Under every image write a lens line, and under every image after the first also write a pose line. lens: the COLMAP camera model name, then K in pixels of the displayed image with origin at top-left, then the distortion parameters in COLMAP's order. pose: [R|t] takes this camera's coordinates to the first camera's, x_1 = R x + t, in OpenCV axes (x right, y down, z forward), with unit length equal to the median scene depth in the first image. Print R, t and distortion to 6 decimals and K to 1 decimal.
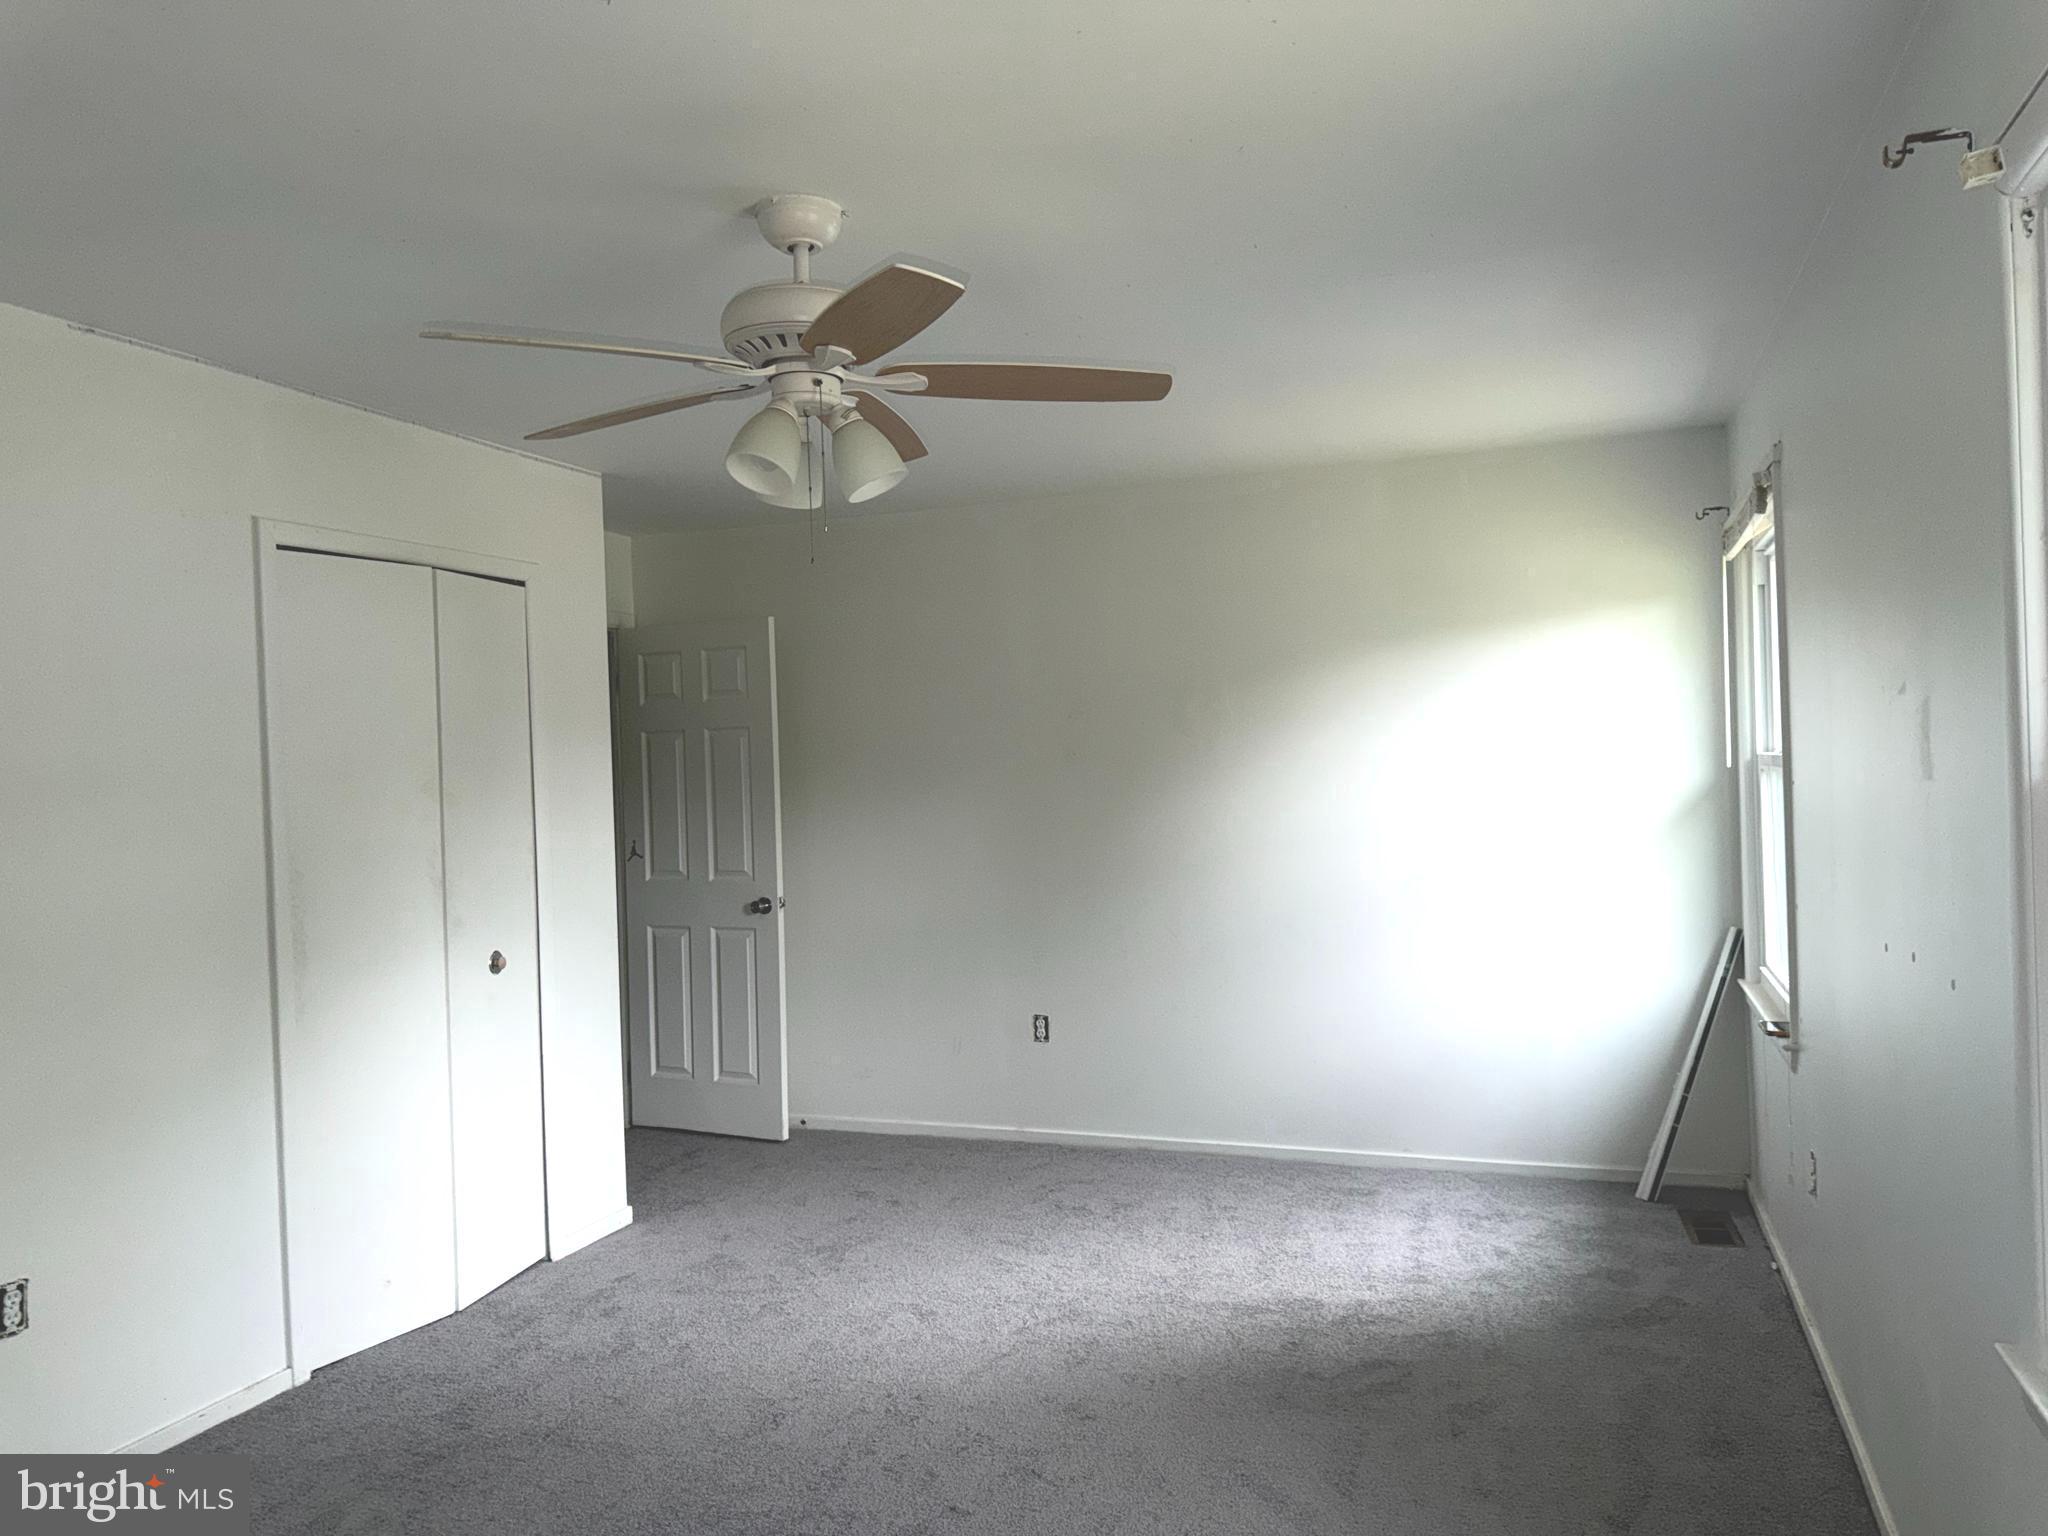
lens RADIAL K [[1426.0, 0, 1024.2], [0, 1426.0, 761.2], [0, 0, 1]] dist [0.005695, -0.038663]
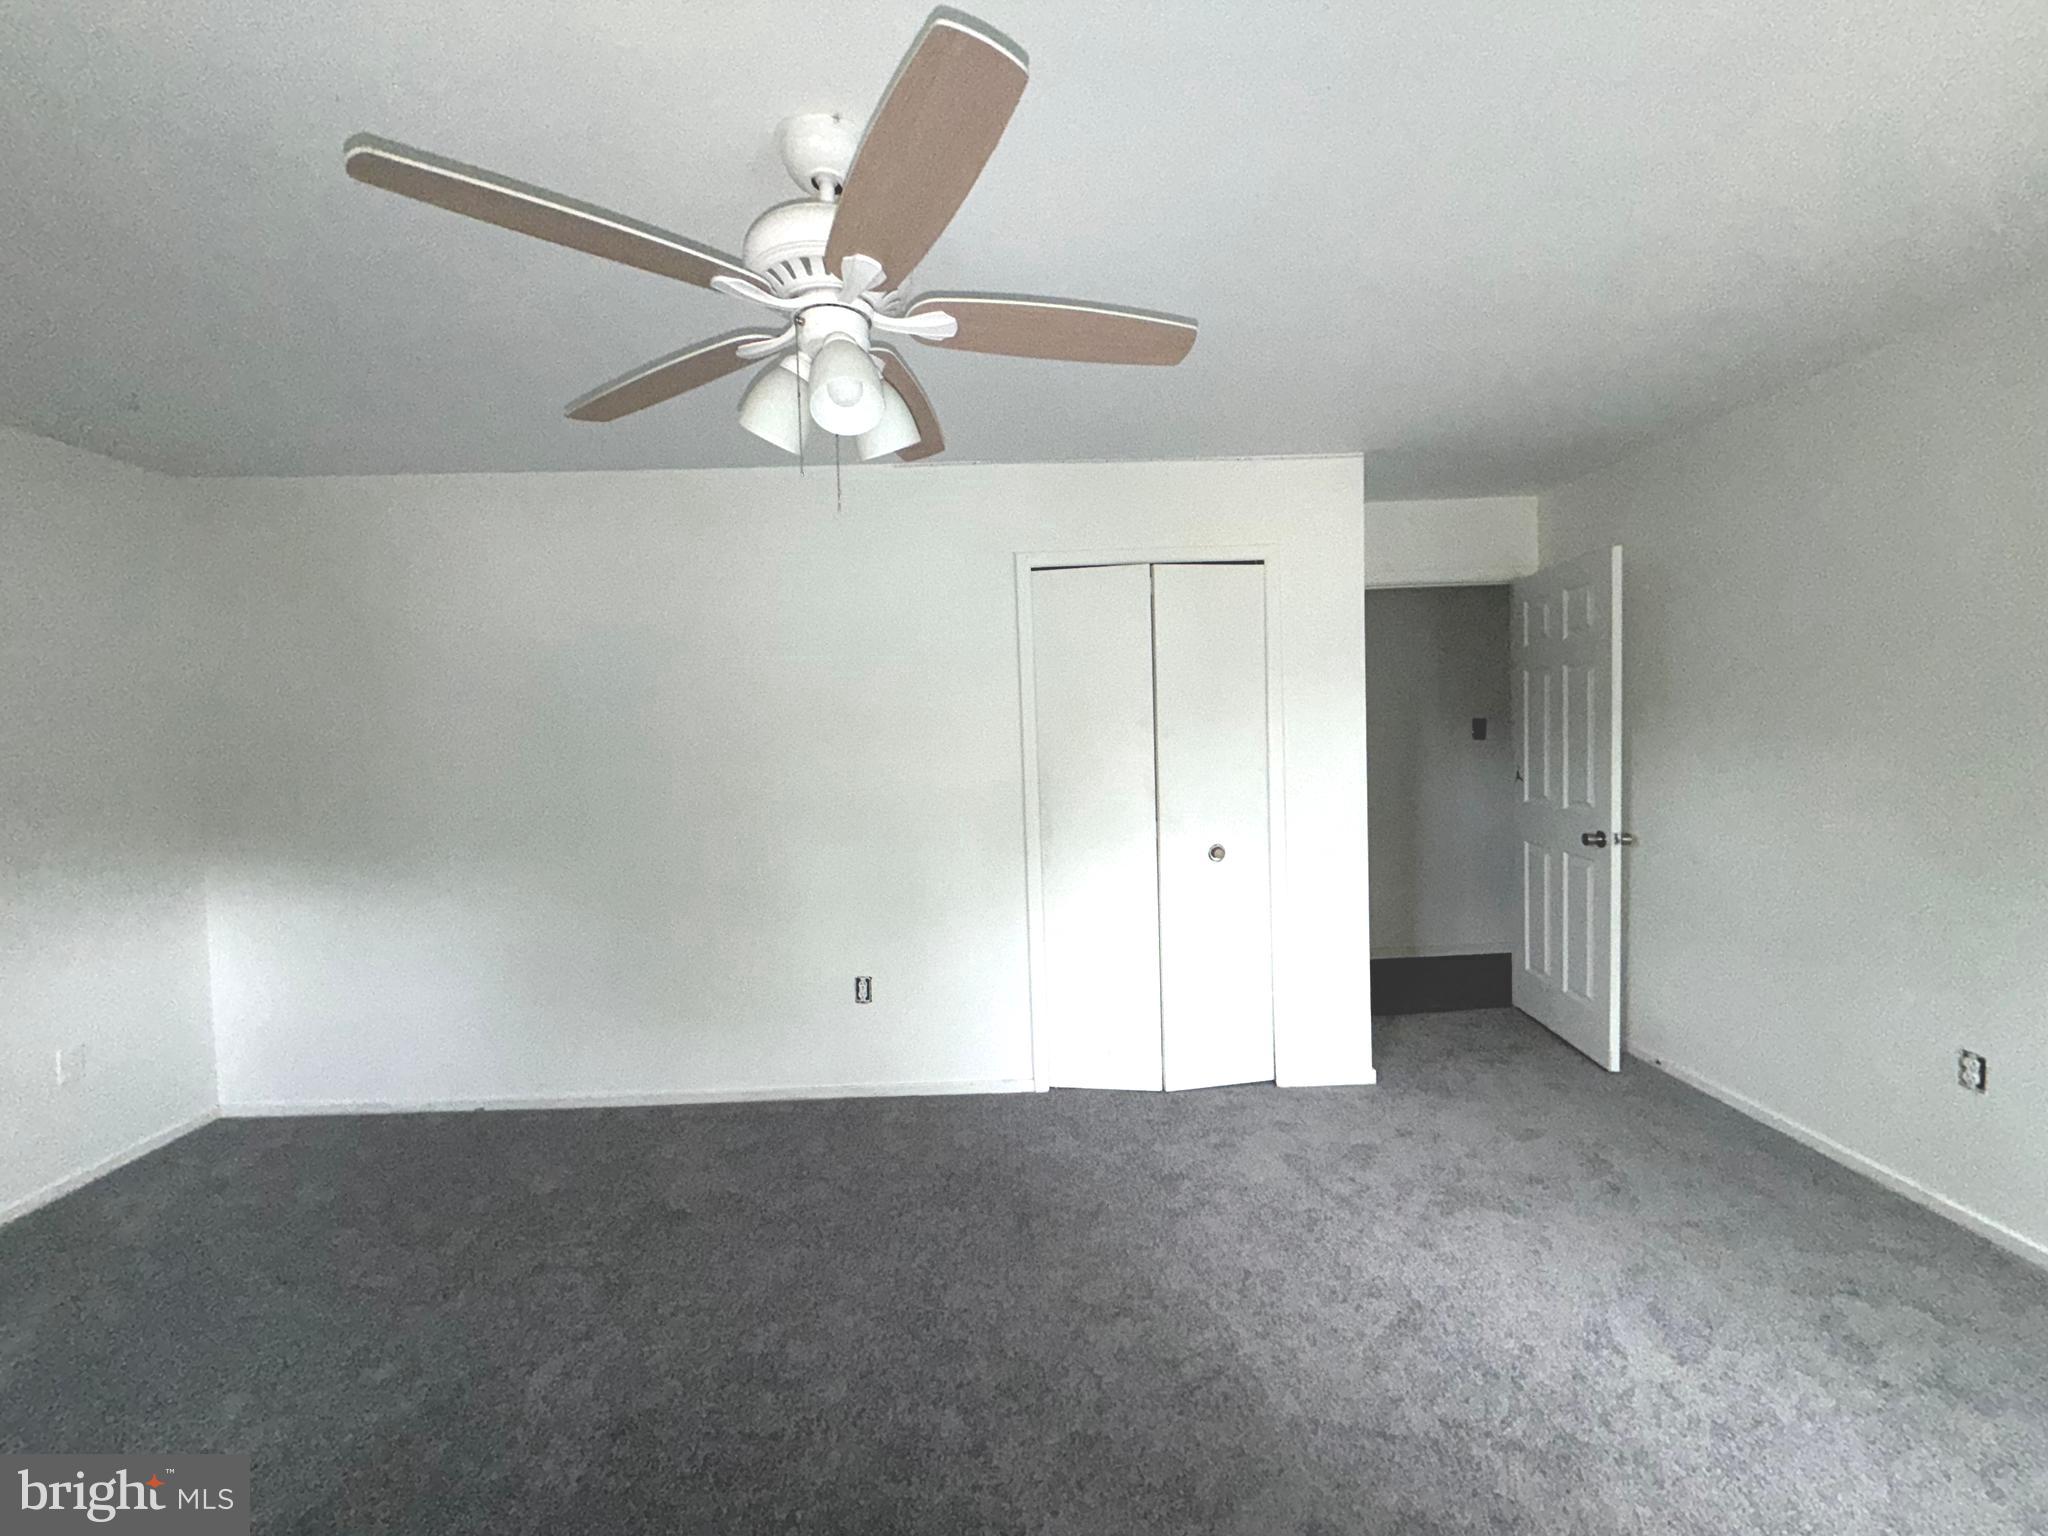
lens RADIAL K [[811.2, 0, 1027.7], [0, 811.2, 763.8], [0, 0, 1]] dist [-0.034587, 0.008412]
pose [[0.346657, 0.071784, -0.935241, 0.245434], [0.020523, 0.996248, 0.084074, -0.009696], [0.937768, -0.048339, 0.343883, 0.519883]]
